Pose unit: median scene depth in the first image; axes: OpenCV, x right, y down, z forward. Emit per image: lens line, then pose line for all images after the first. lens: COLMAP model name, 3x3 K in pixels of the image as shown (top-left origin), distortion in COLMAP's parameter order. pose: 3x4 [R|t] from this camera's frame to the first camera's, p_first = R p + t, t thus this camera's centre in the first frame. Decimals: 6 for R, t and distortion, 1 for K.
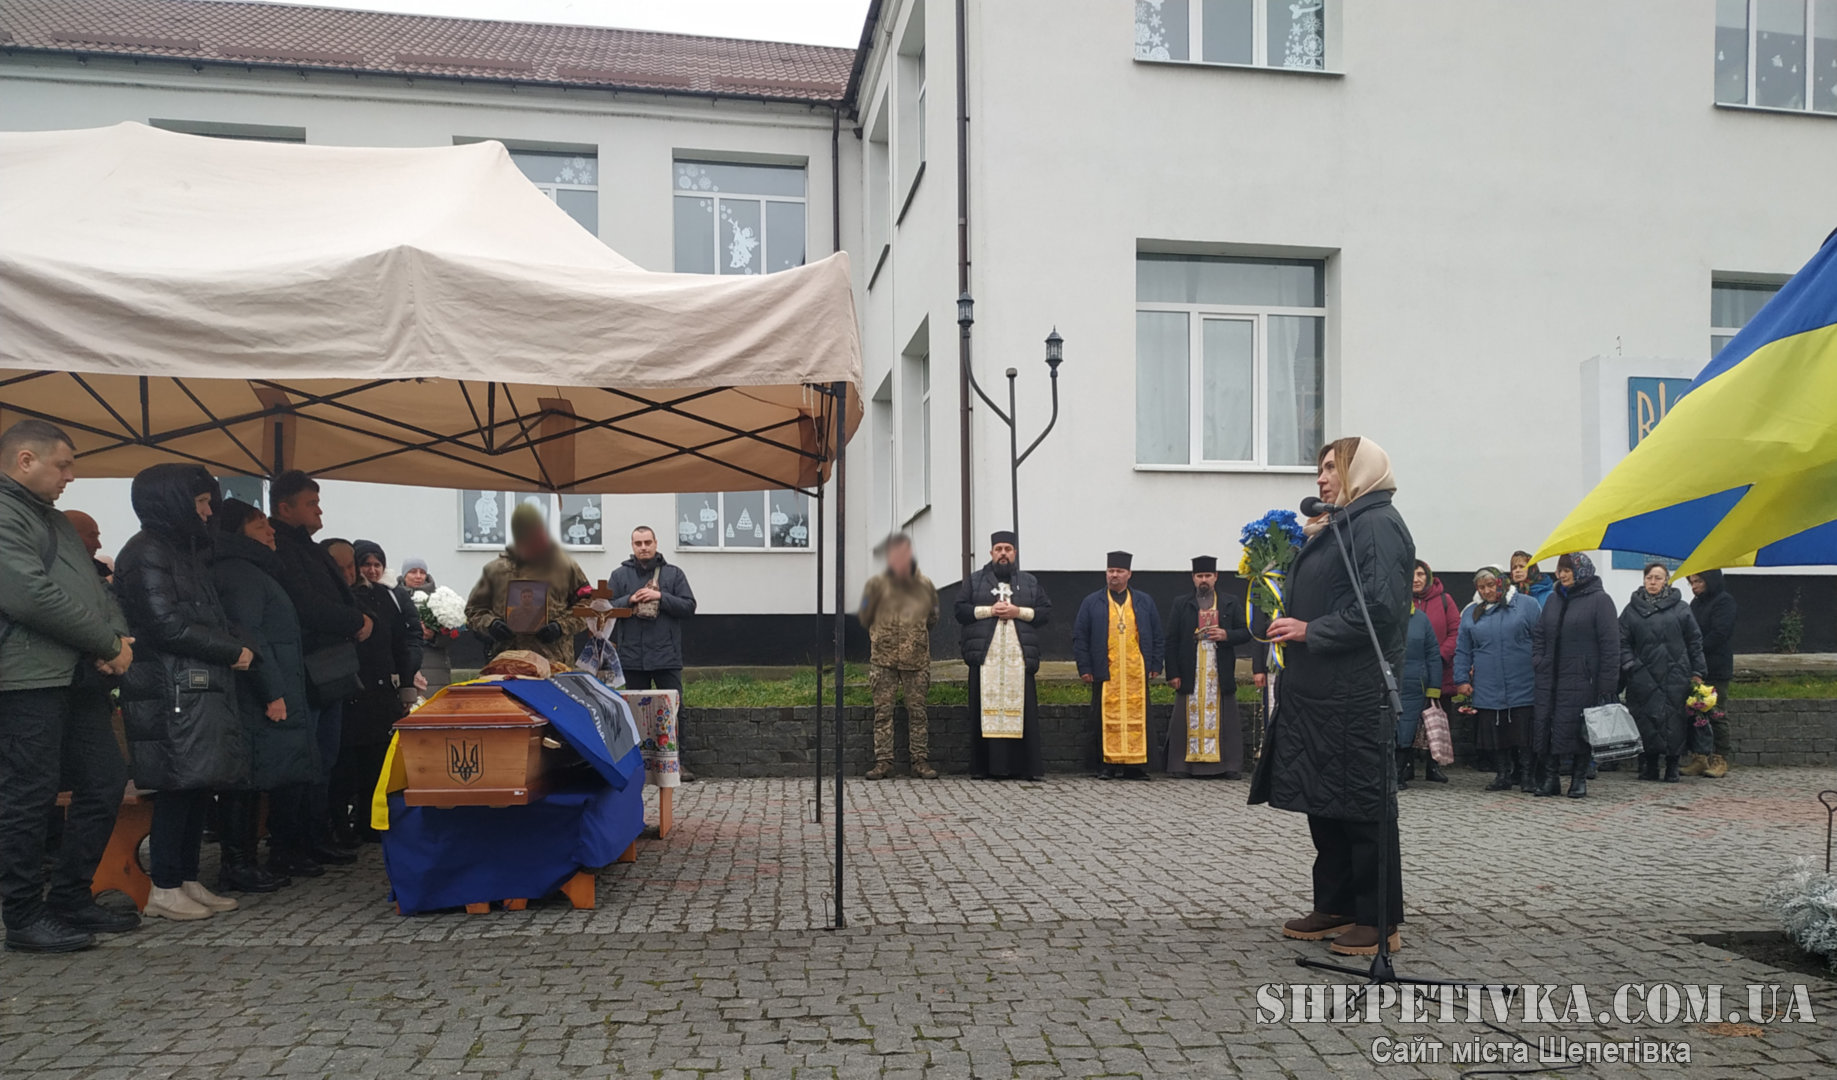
lens RADIAL K [[1241.8, 0, 915.5], [0, 1241.8, 591.9], [0, 0, 1]] dist [0.037939, -0.056905]
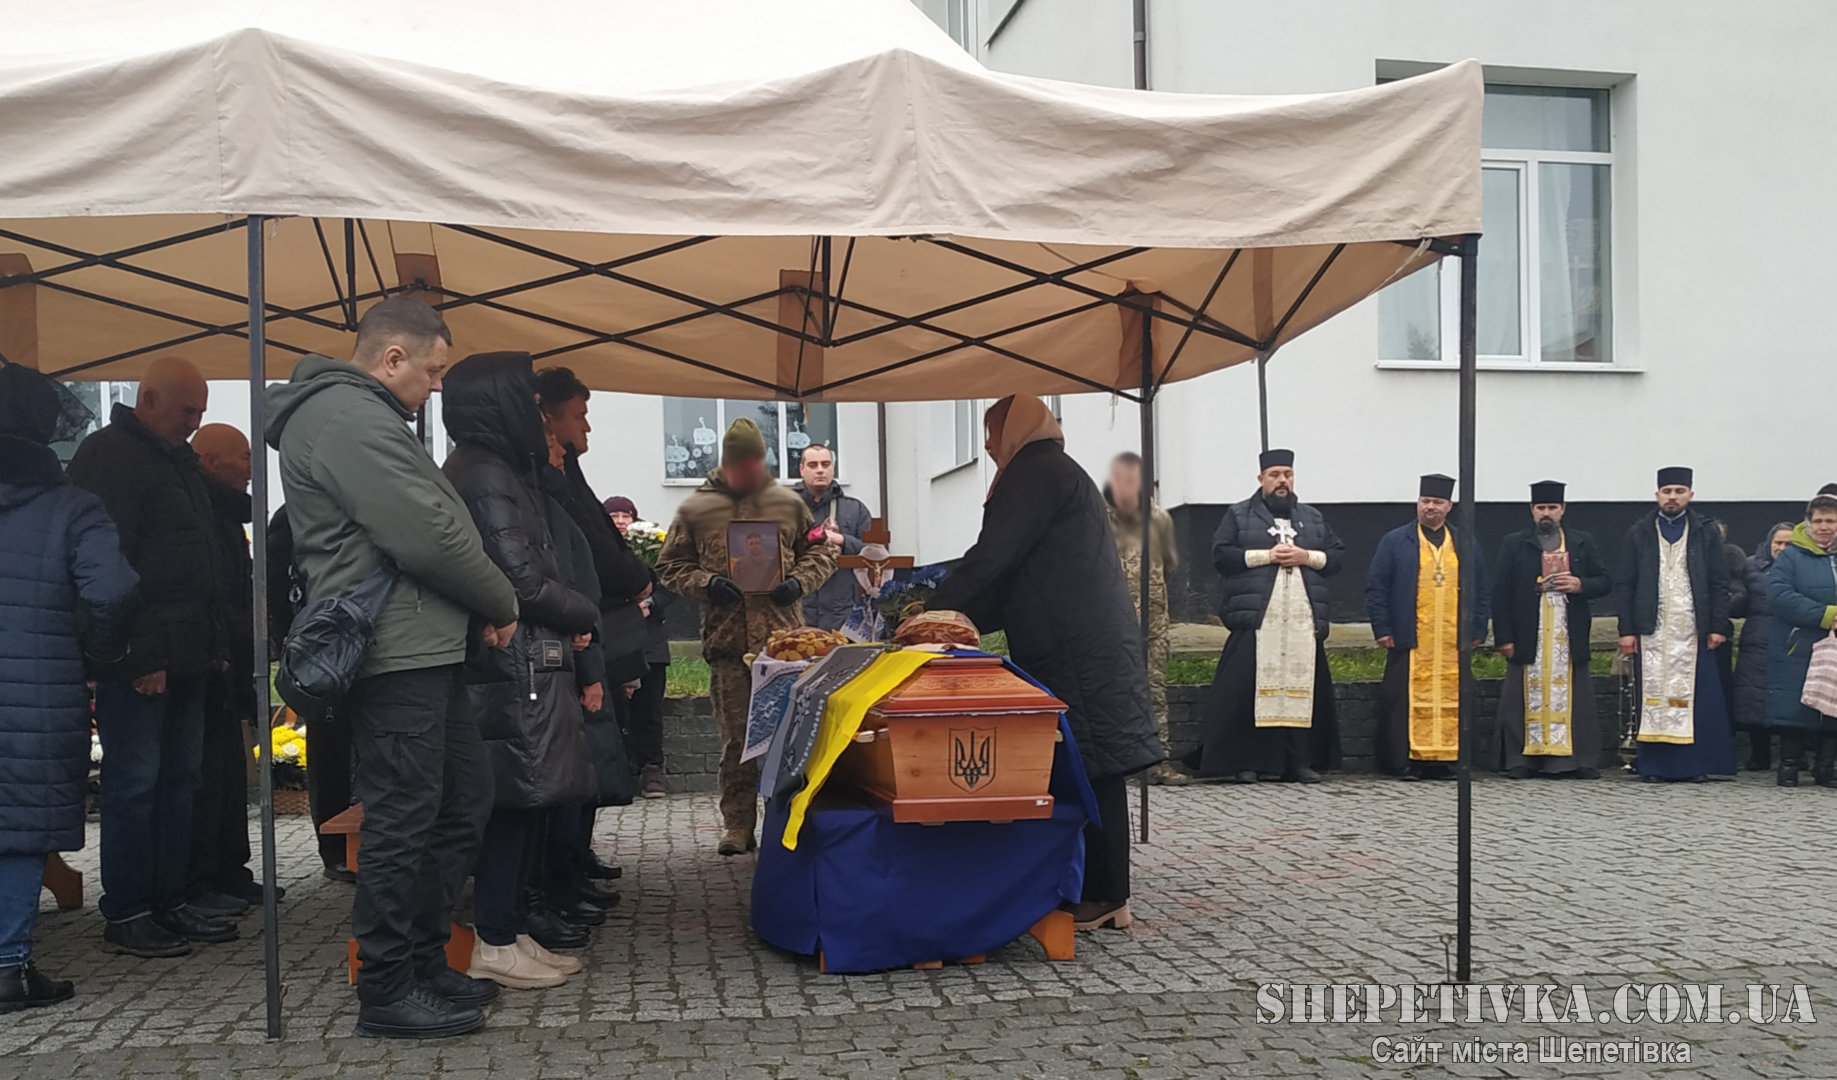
lens RADIAL K [[1648.5, 0, 918.5], [0, 1648.5, 540.0], [0, 0, 1]] dist [0.061114, -0.131125]
pose [[0.999283, -0.009495, 0.036658, -0.297890], [0.009468, 0.999955, 0.000900, 0.004322], [-0.036665, -0.000552, 0.999327, 0.027032]]
